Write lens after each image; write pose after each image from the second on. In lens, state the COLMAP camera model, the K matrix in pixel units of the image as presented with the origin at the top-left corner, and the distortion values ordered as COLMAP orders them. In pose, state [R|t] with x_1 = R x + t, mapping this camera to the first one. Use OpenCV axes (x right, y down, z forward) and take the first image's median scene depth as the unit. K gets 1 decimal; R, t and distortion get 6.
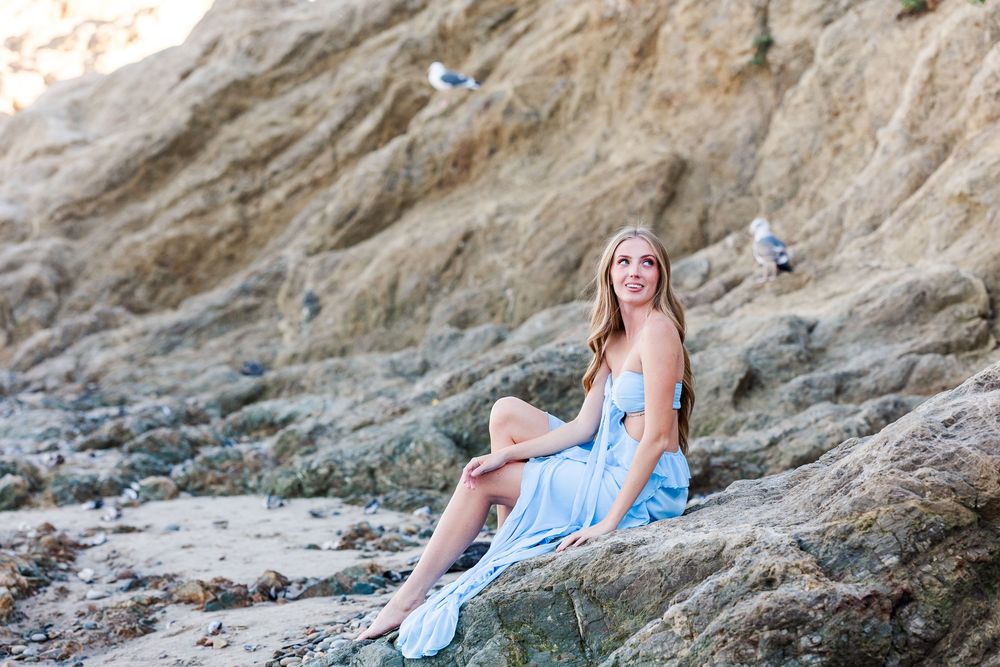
lens RADIAL K [[2477.7, 0, 529.5], [0, 2477.7, 341.1], [0, 0, 1]] dist [-0.035966, 0.000000]
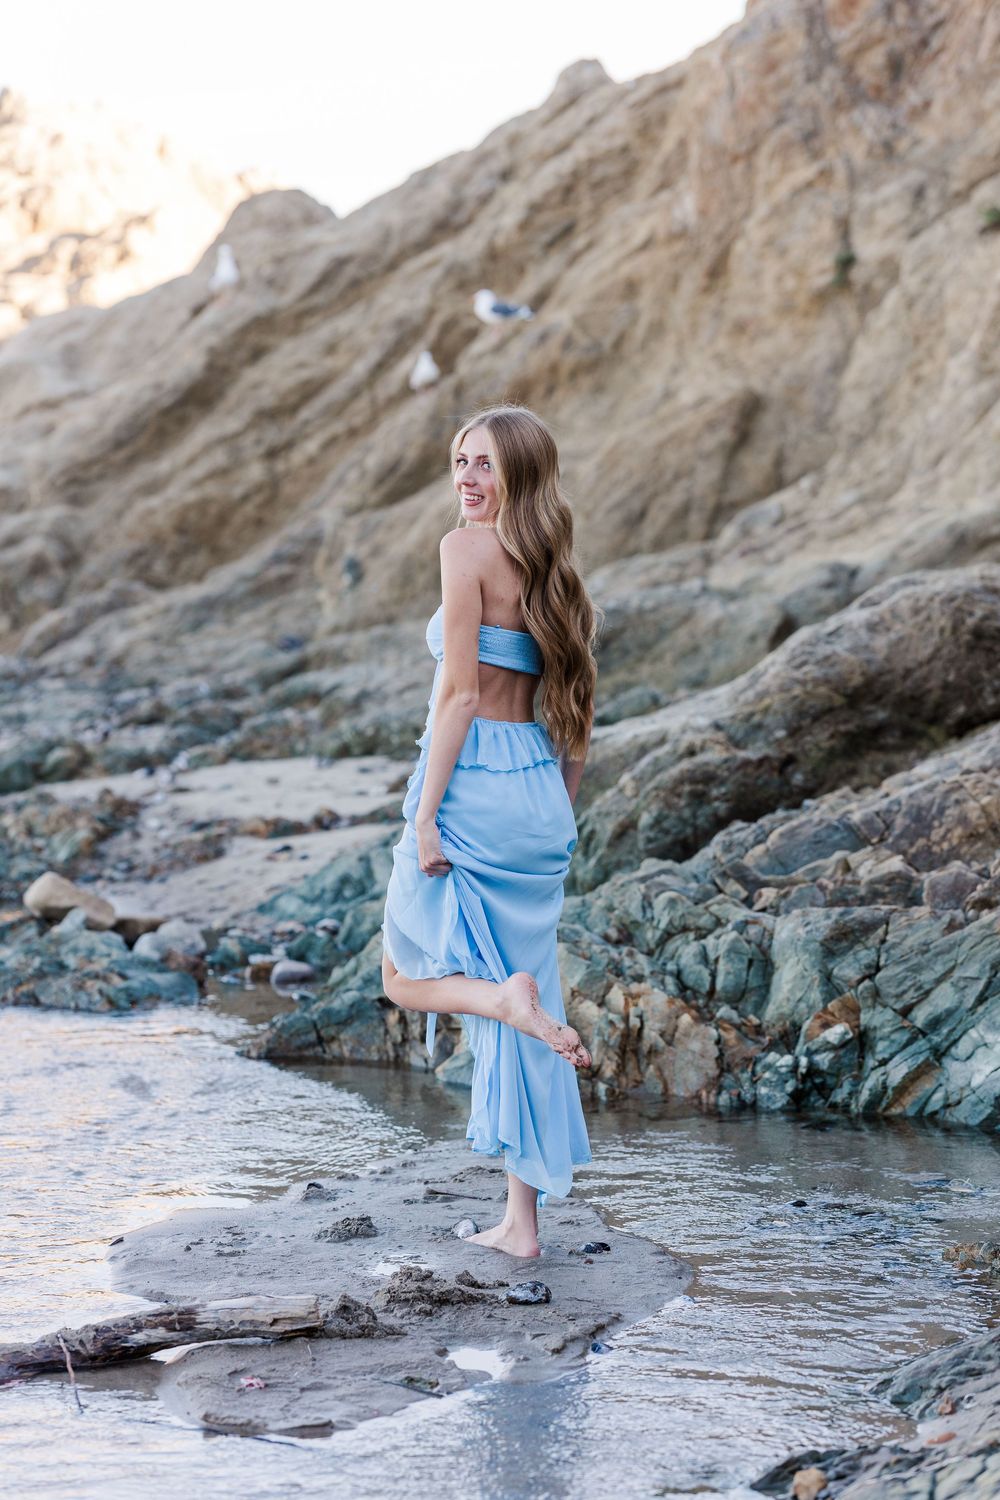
lens RADIAL K [[3716.5, 0, 500.1], [0, 3716.5, 747.3], [0, 0, 1]] dist [-0.035966, 0.000000]
pose [[0.998096, -0.034965, -0.050804, 0.033511], [0.036599, 0.998830, 0.031602, 0.009077], [0.049640, -0.033402, 0.998209, -0.367390]]
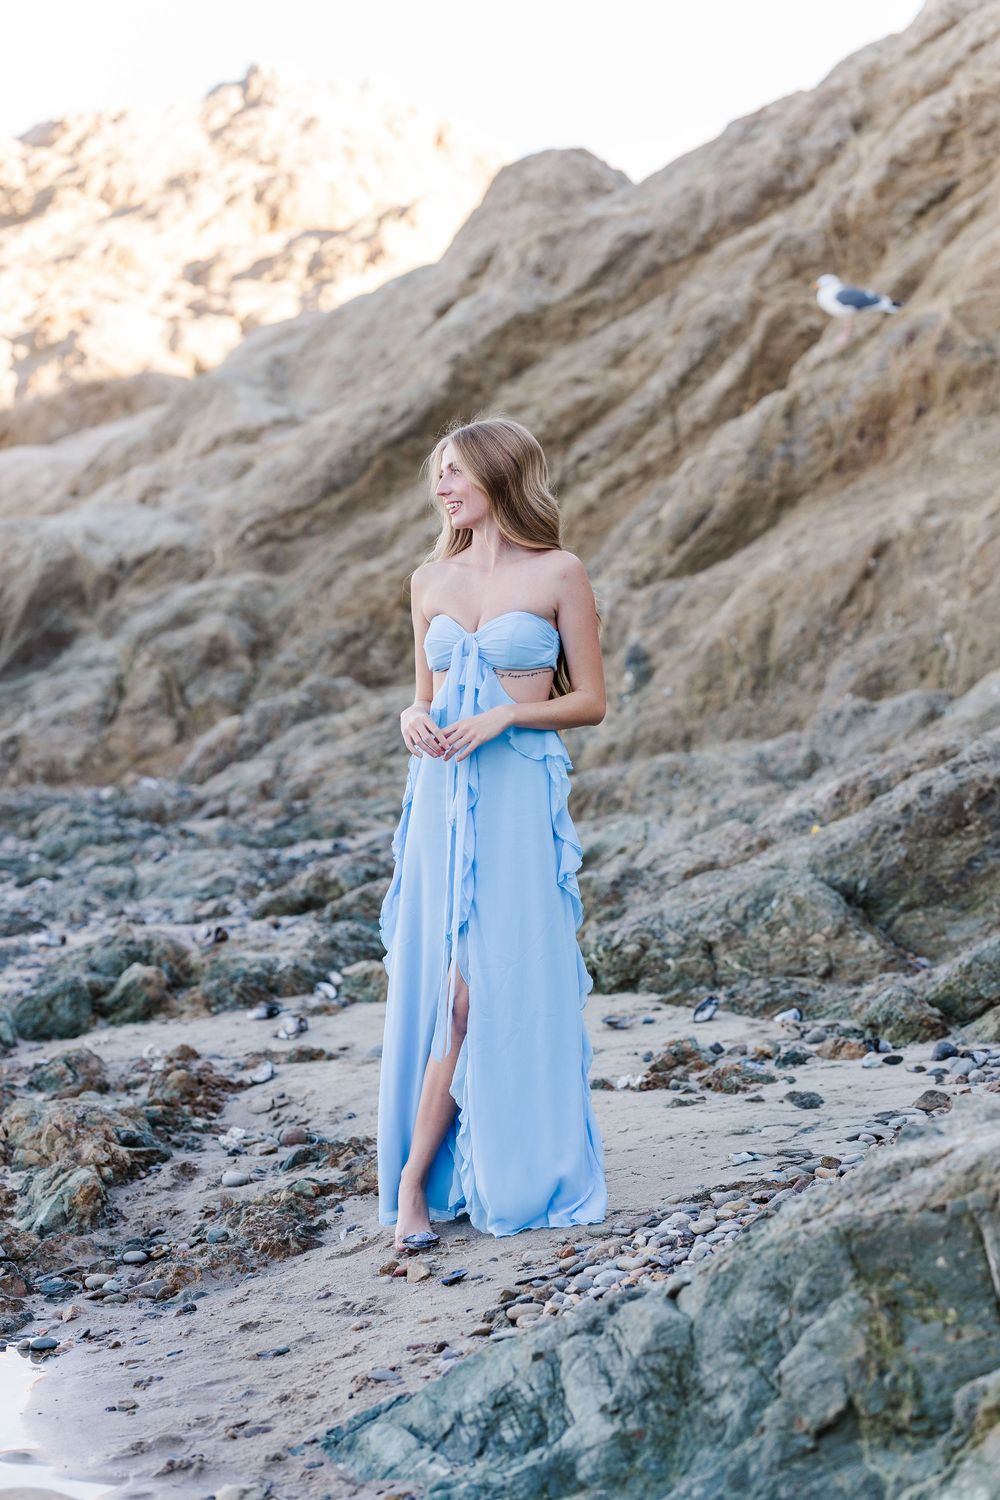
lens RADIAL K [[3716.5, 0, 506.1], [0, 3716.5, 746.0], [0, 0, 1]] dist [-0.035966, 0.000000]
pose [[0.989571, -0.029070, -0.141085, 0.012624], [0.031065, 0.999446, 0.011961, -0.007043], [0.140659, -0.016219, 0.989925, 0.059395]]
